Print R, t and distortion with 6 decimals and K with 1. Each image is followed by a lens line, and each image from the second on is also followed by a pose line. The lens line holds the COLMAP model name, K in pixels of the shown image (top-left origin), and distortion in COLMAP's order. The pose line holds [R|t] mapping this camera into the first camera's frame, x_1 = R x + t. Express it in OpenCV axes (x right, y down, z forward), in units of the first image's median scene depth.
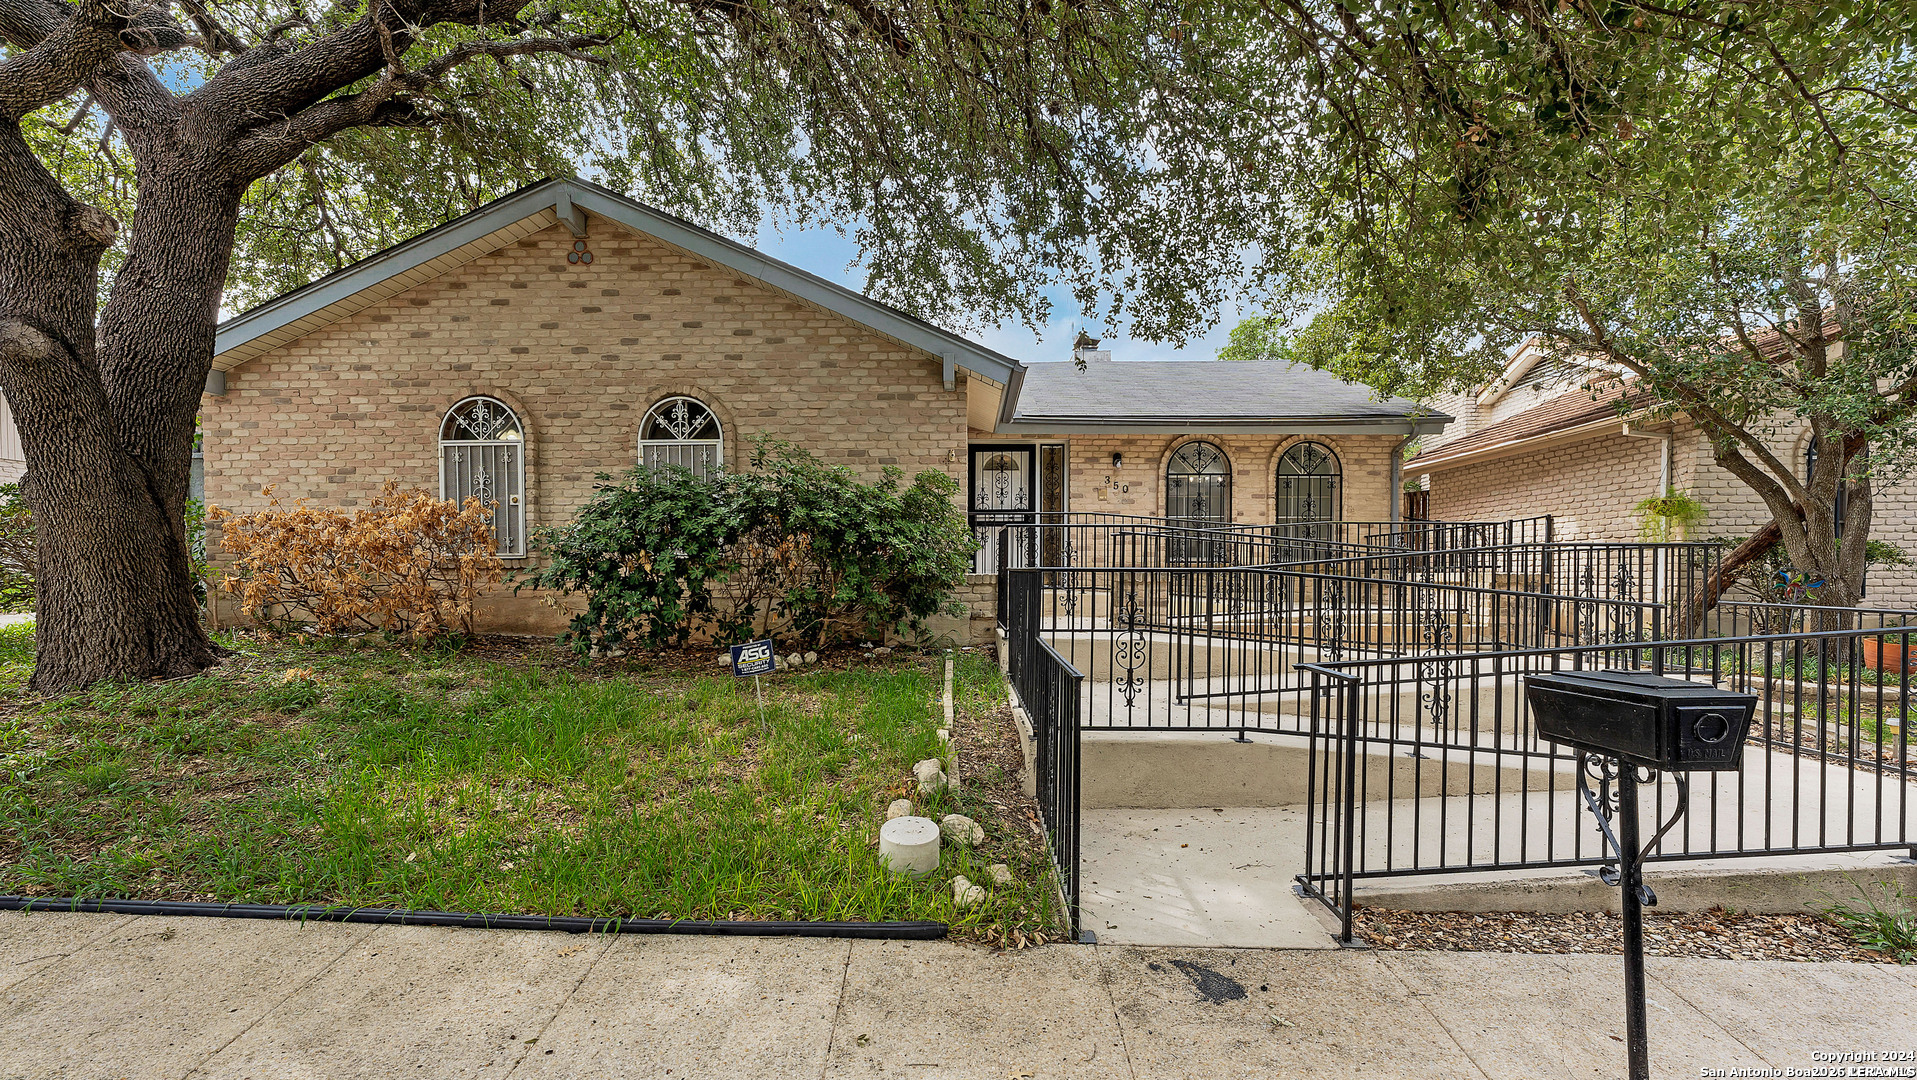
lens RADIAL K [[782.3, 0, 969.5], [0, 782.3, 554.5], [0, 0, 1]] dist [0.007922, -0.002398]
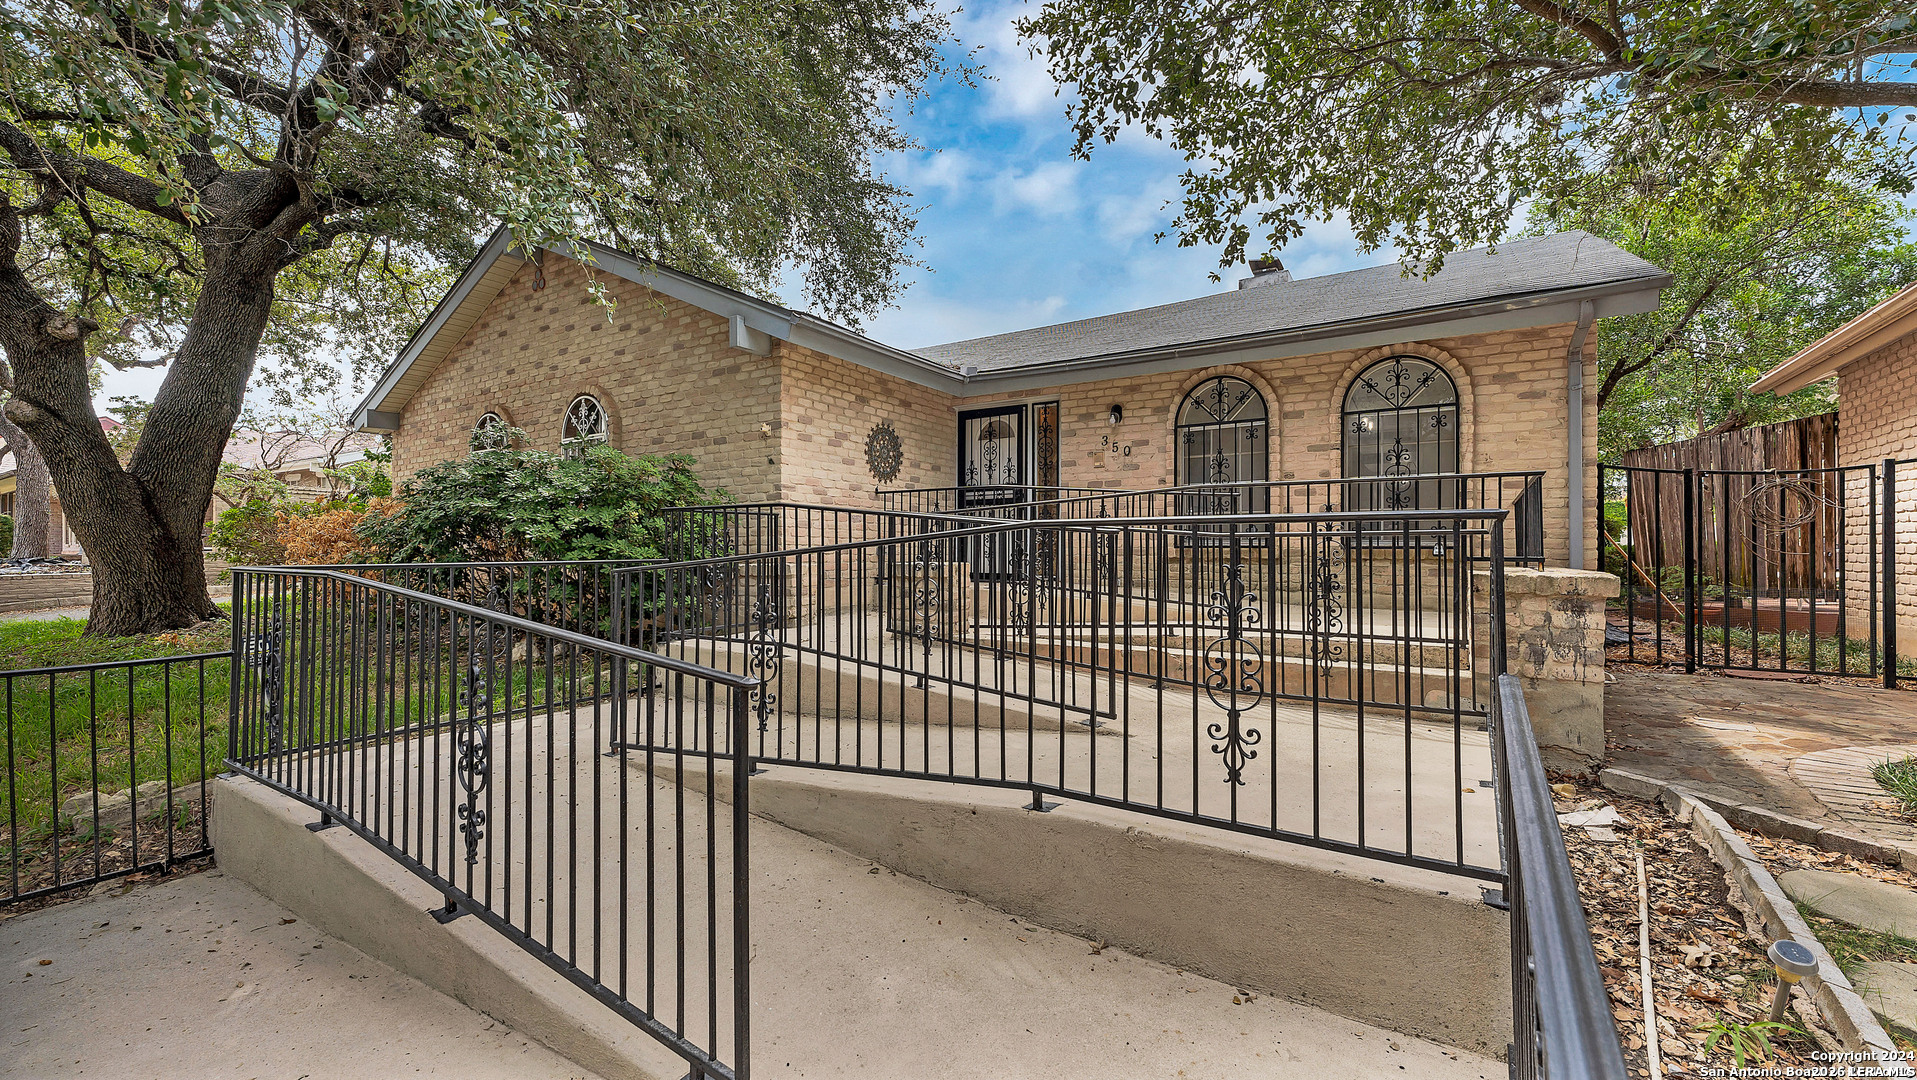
lens RADIAL K [[782.3, 0, 956.5], [0, 782.3, 536.6], [0, 0, 1]] dist [0.007922, -0.002398]
pose [[0.840589, -0.009867, -0.541583, 0.474967], [0.009435, 0.999949, -0.003573, 0.000878], [0.541591, -0.002106, 0.840639, 0.271286]]
